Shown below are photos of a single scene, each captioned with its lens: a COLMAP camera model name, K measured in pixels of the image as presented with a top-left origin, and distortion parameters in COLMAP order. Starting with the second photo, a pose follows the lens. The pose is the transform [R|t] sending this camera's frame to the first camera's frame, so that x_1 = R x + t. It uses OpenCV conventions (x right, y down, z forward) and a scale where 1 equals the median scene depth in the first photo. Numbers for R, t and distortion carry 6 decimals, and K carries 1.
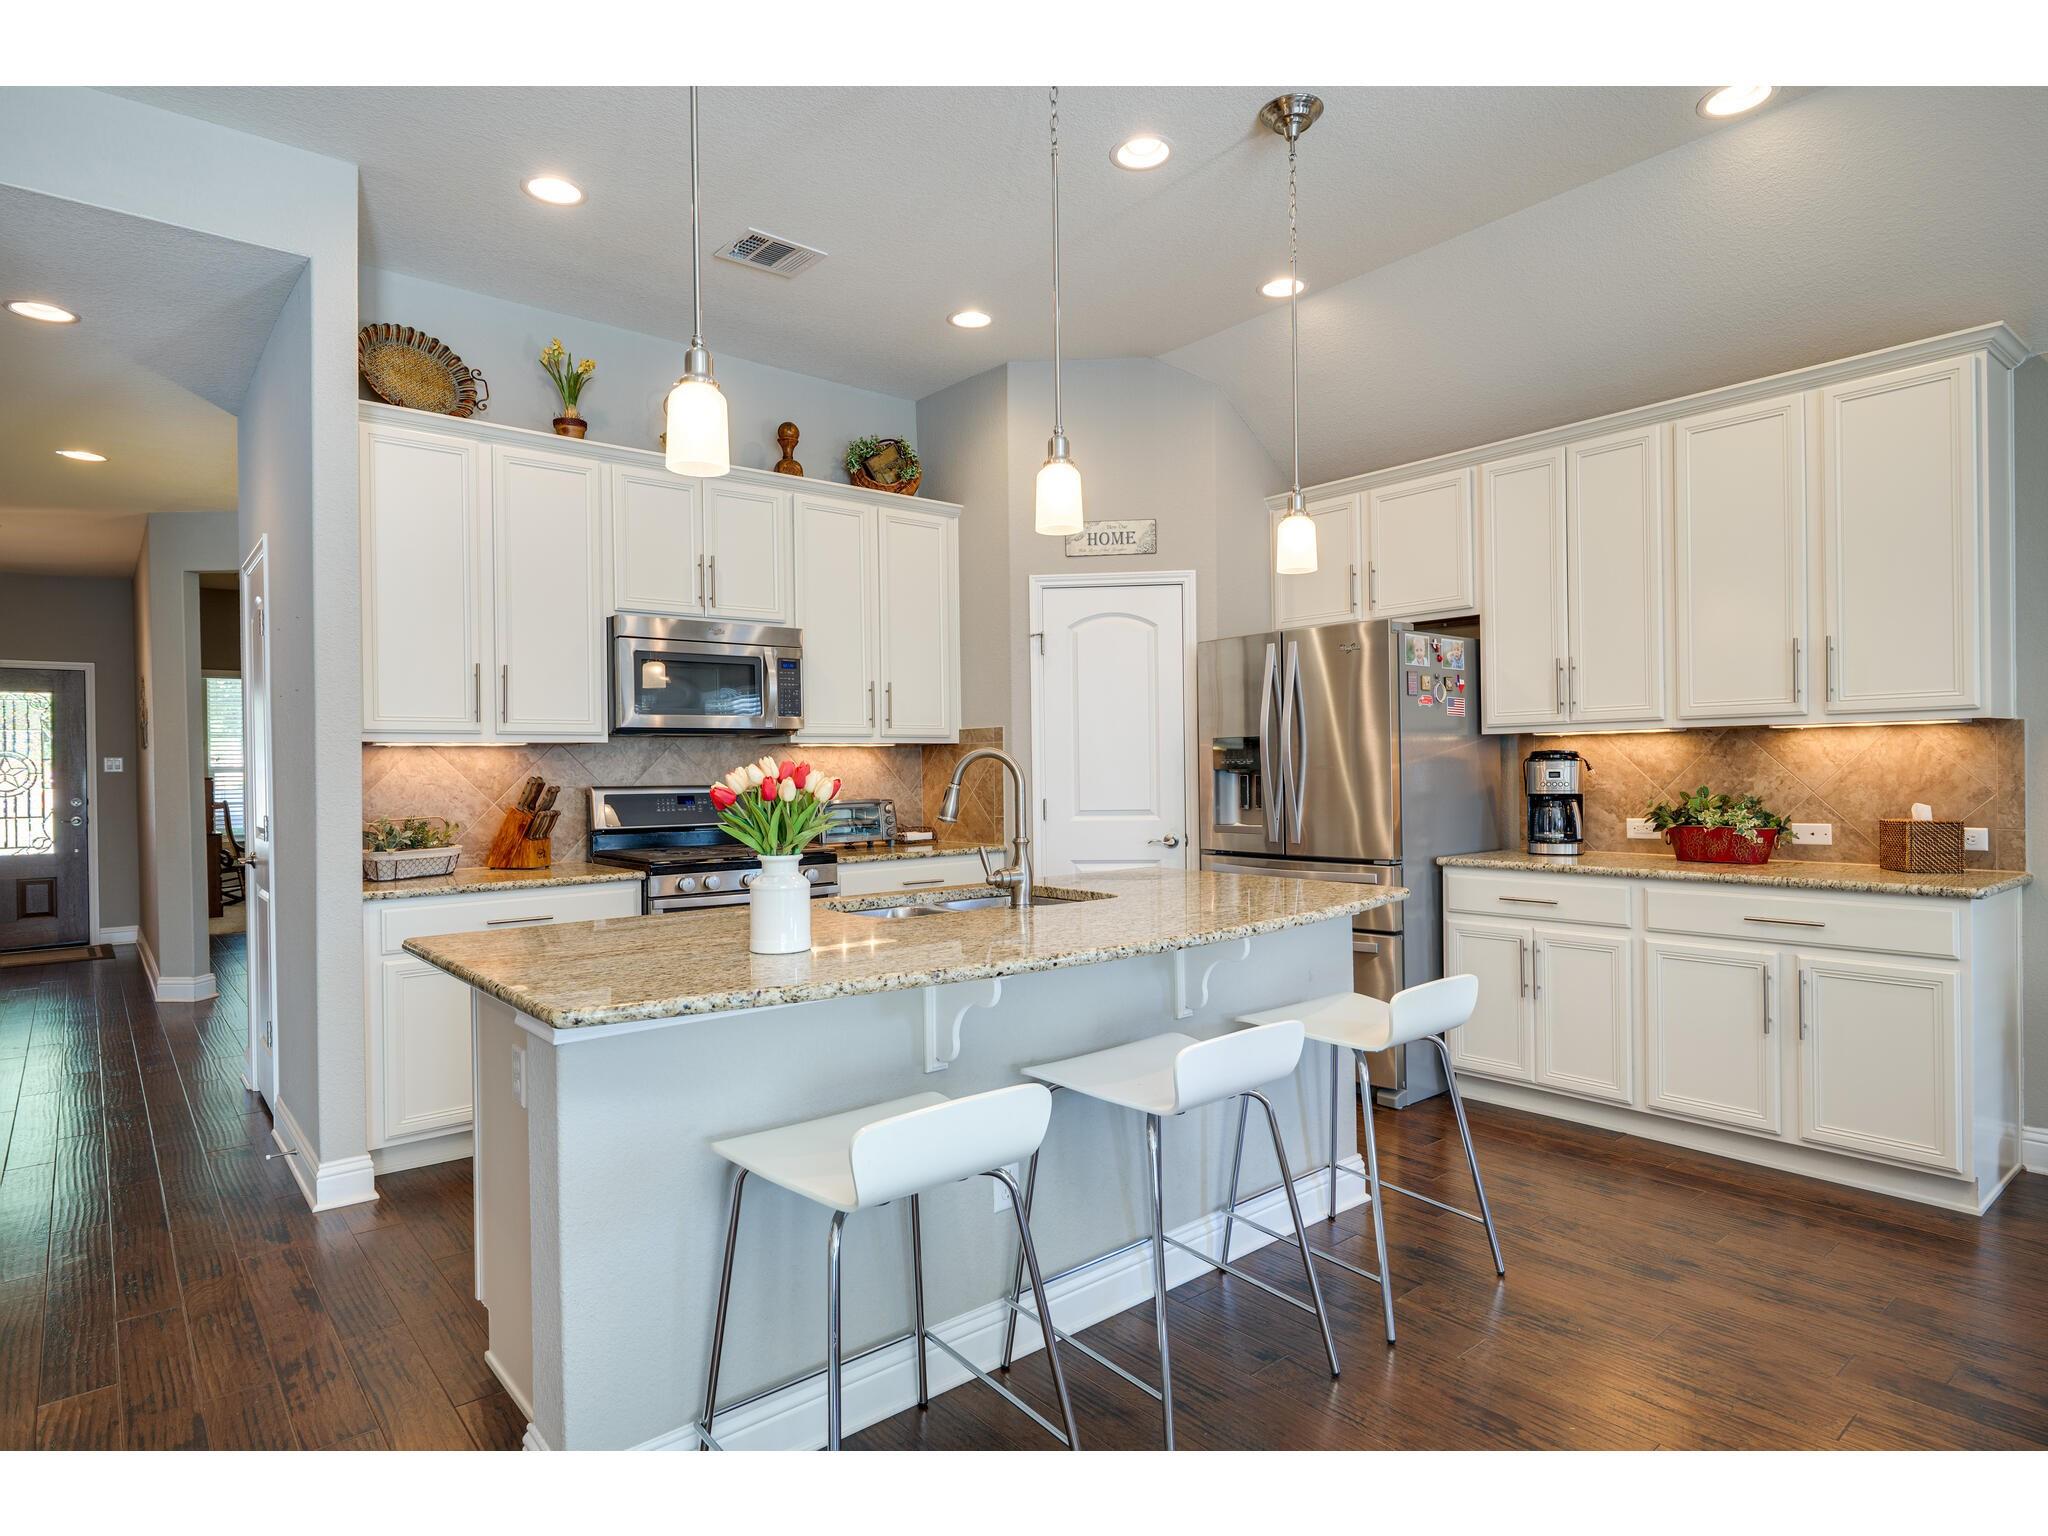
lens RADIAL K [[1126.1, 0, 1024.0], [0, 1126.1, 768.0], [0, 0, 1]] dist [0.005237, -0.002116]
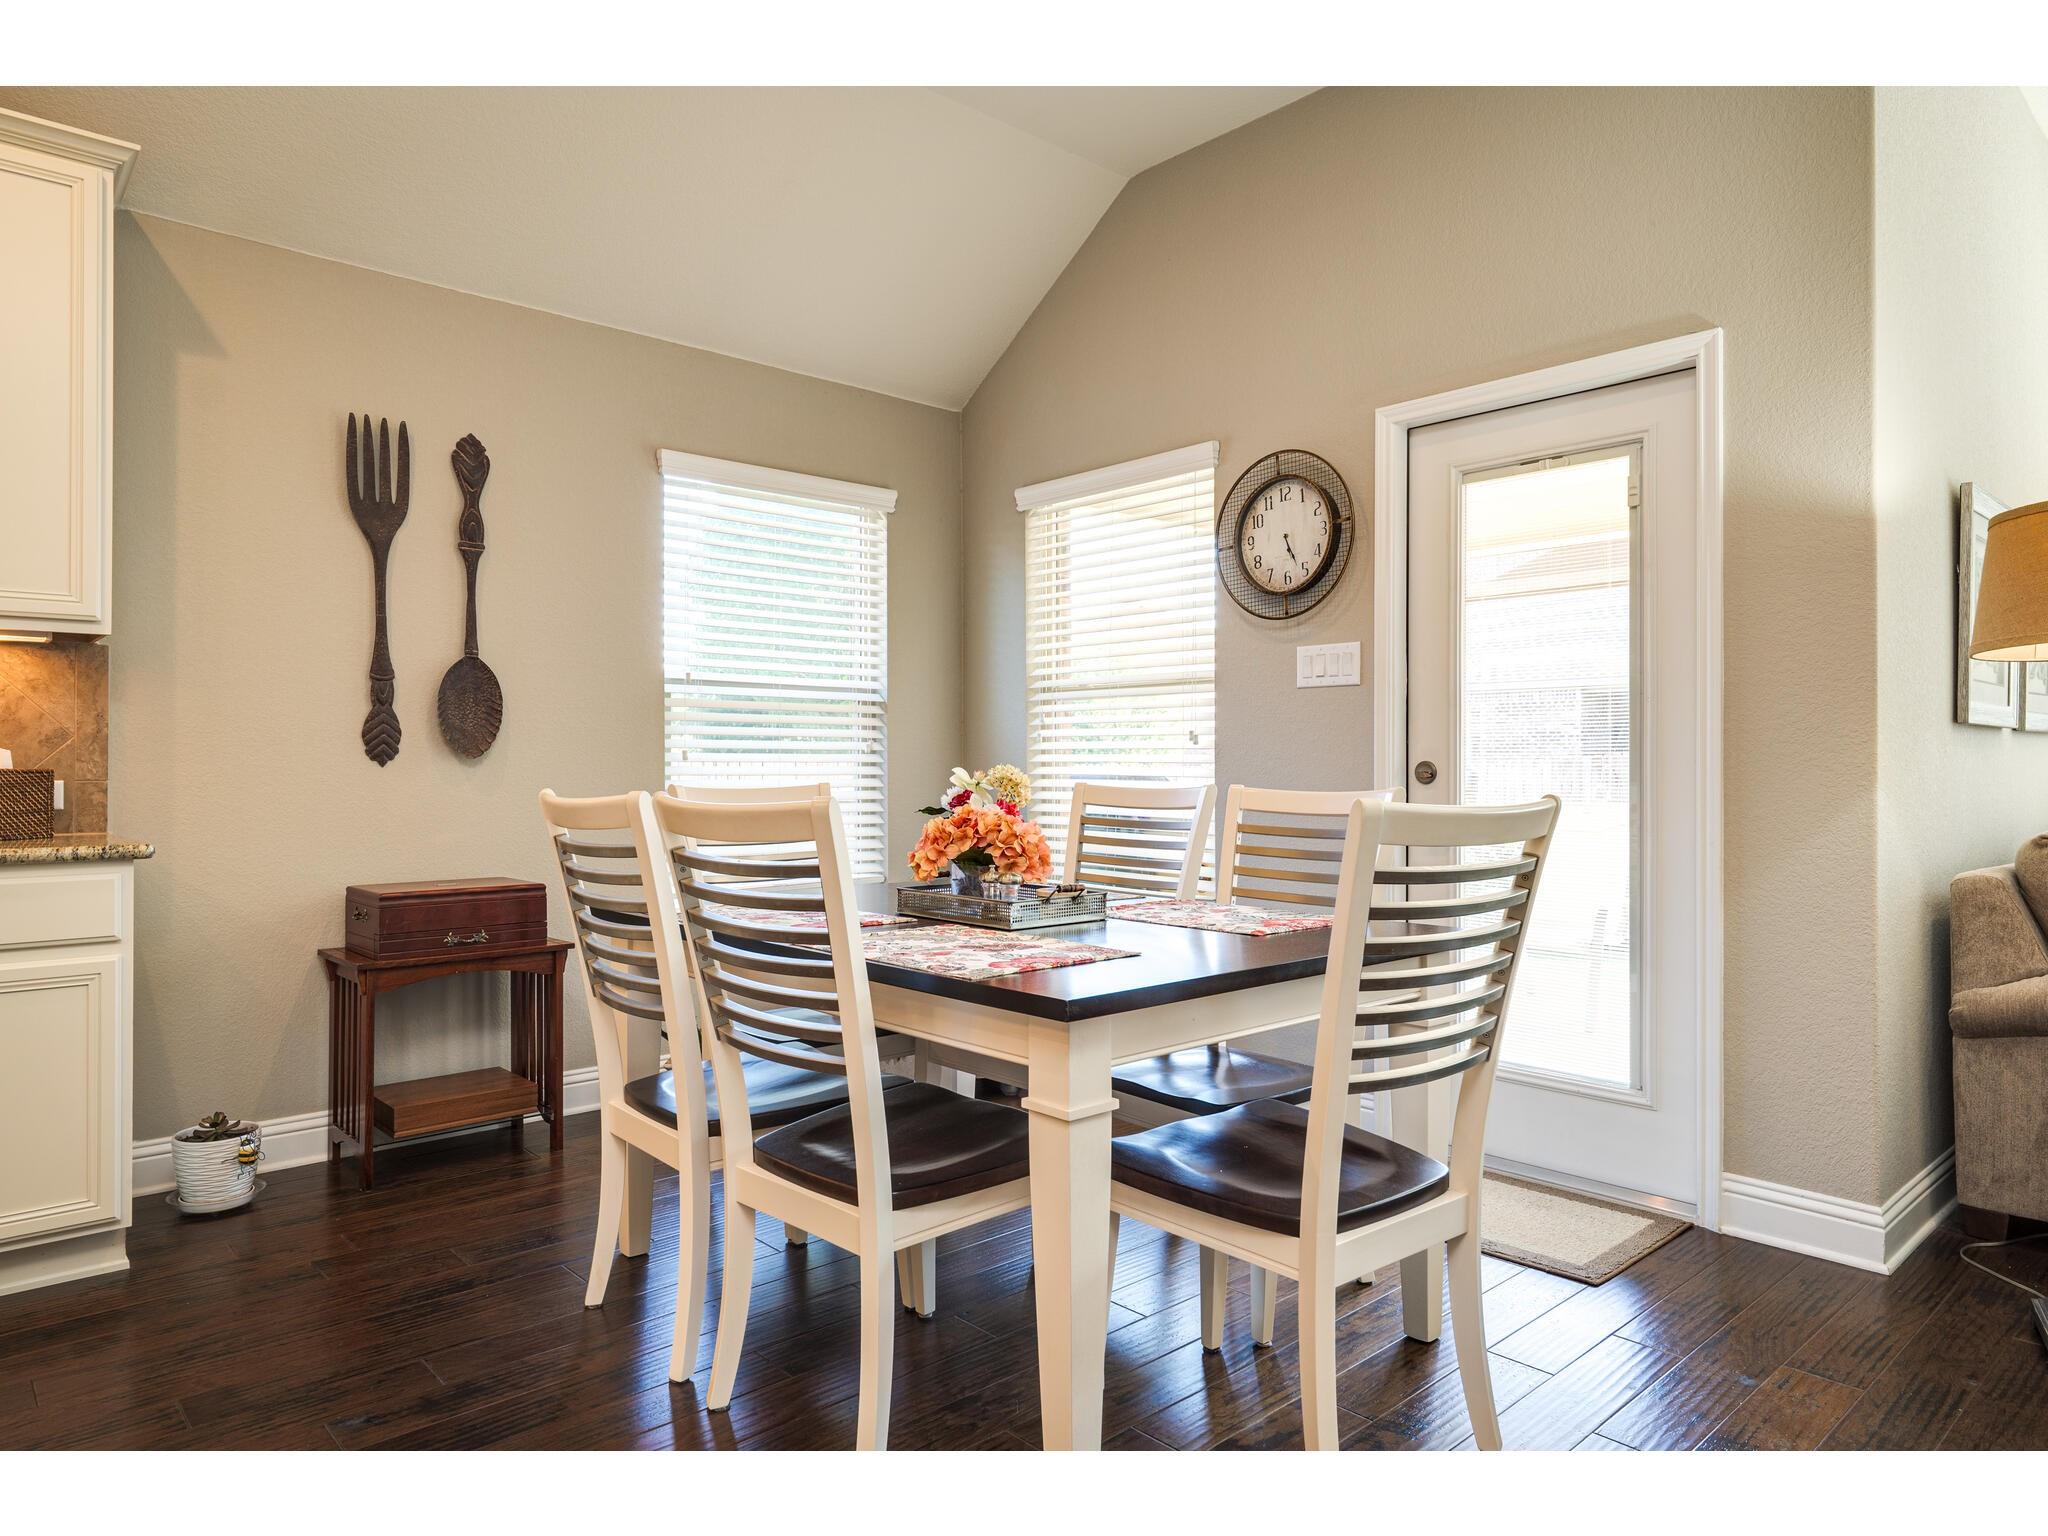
lens RADIAL K [[1260.0, 0, 1017.7], [0, 1260.0, 760.1], [0, 0, 1]] dist [-0.001114, 0.000983]
pose [[-0.038017, 0.017327, 0.999127, -0.038573], [0.001645, 0.999849, -0.017277, 0.046112], [-0.999276, 0.000987, -0.038040, 0.309086]]
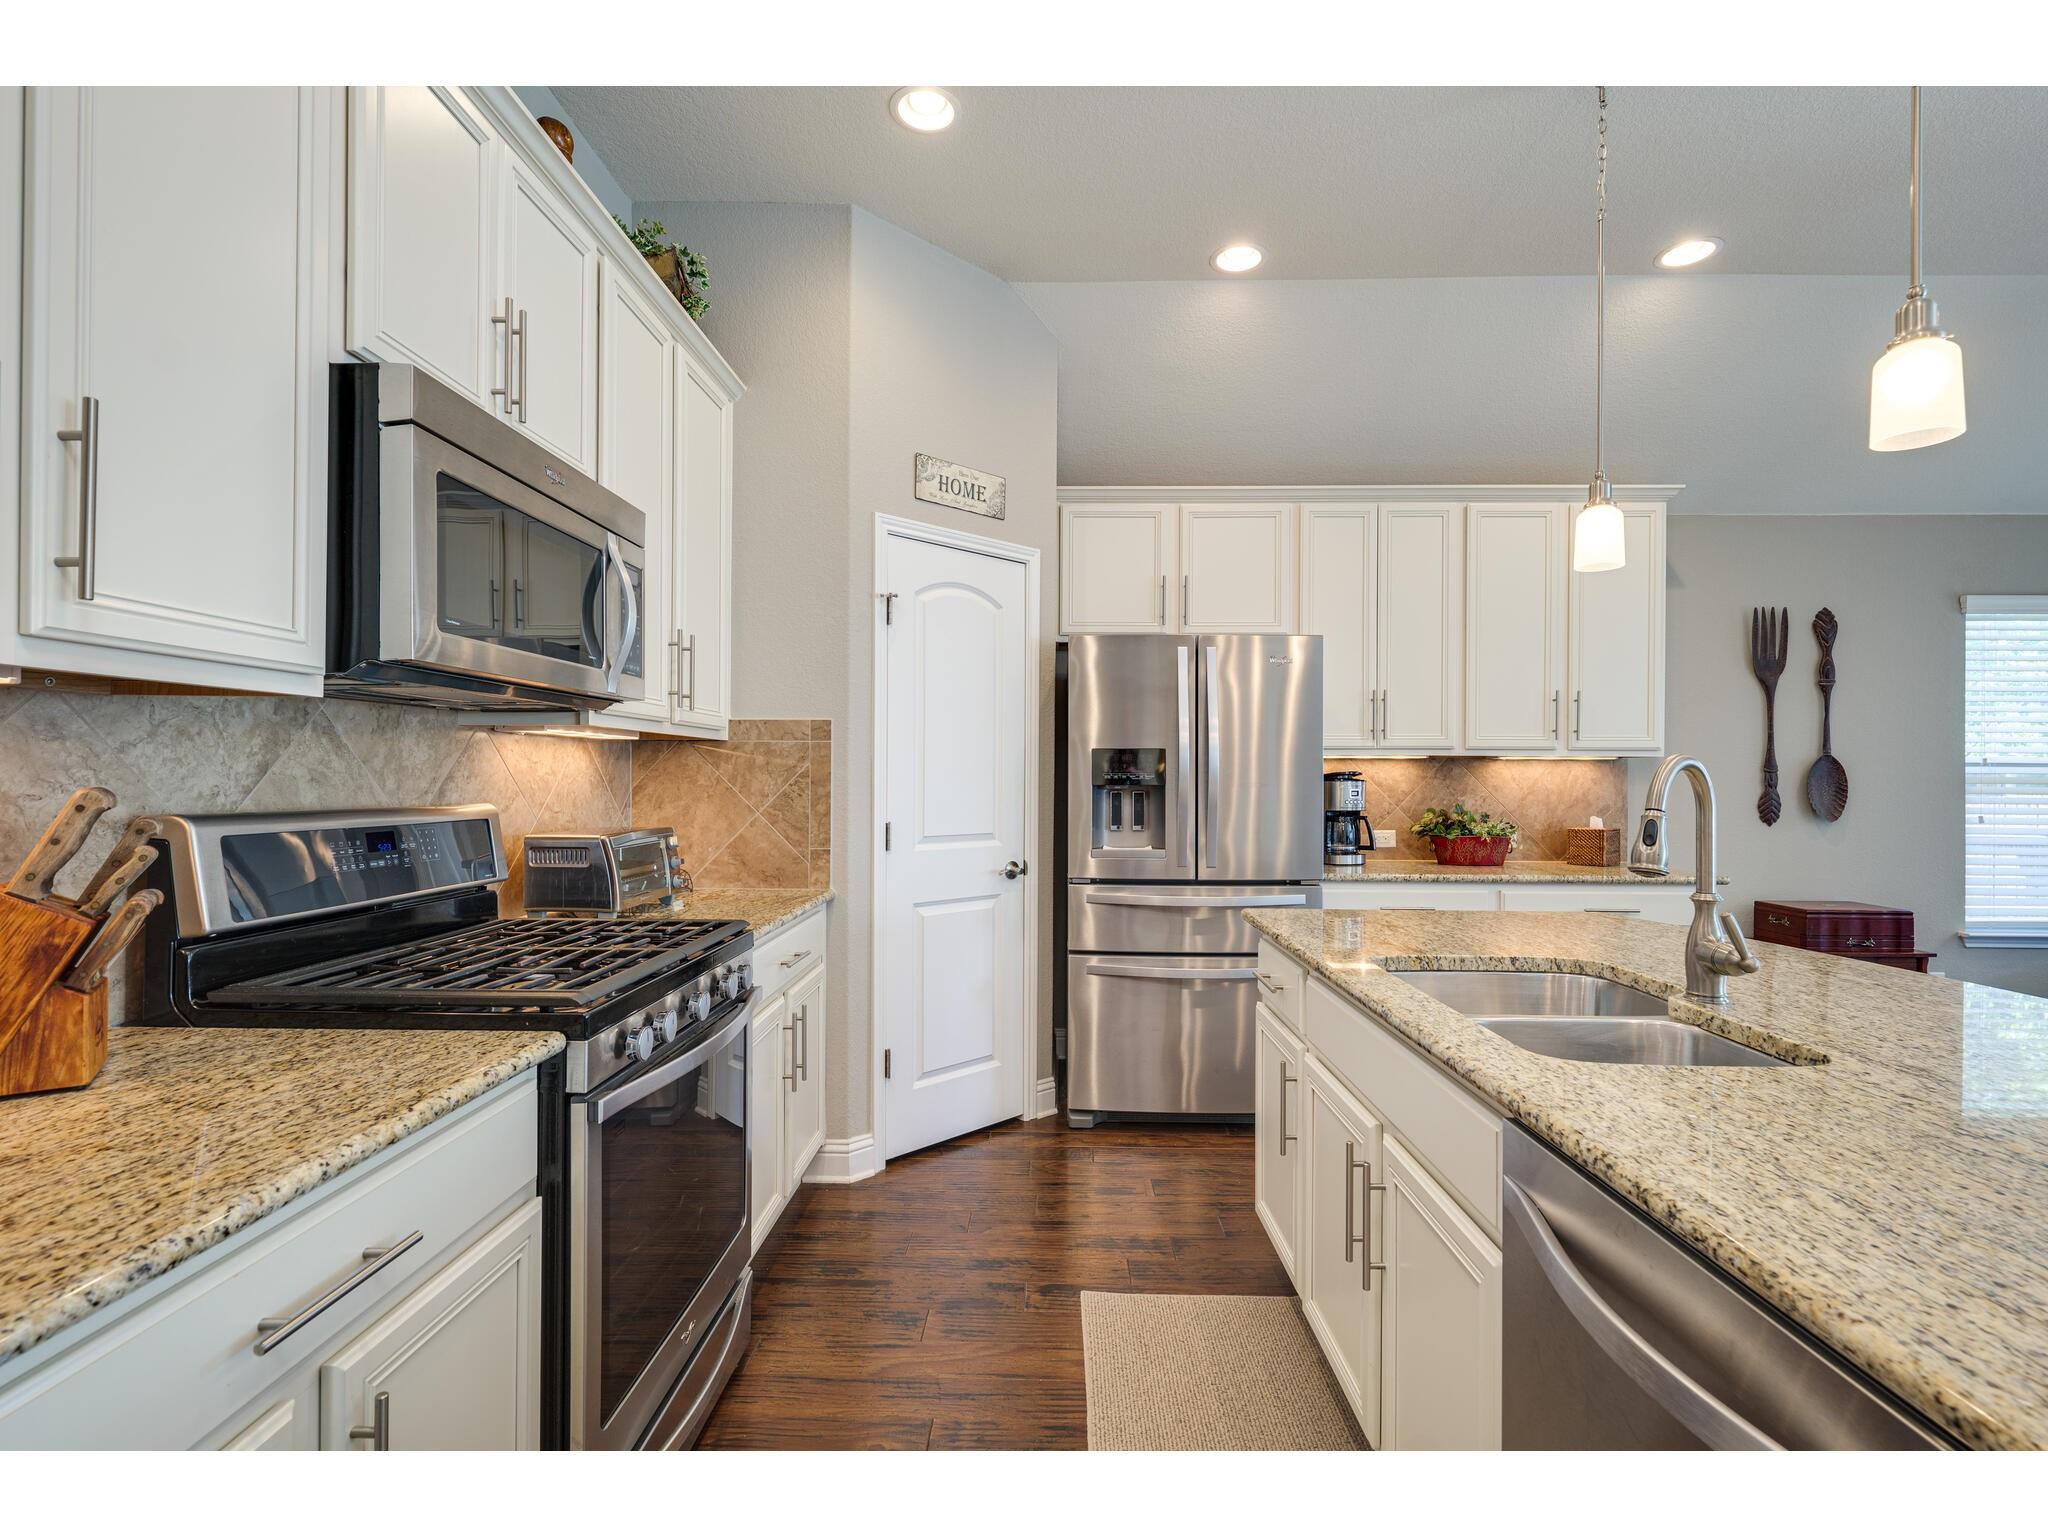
lens RADIAL K [[947.9, 0, 1030.0], [0, 947.9, 774.8], [0, 0, 1]] dist [0.000521, -0.000046]
pose [[0.659403, 0.018610, 0.751559, -0.458932], [-0.014550, 0.999822, -0.011991, 0.003469], [-0.751649, -0.003029, 0.659557, 0.629433]]
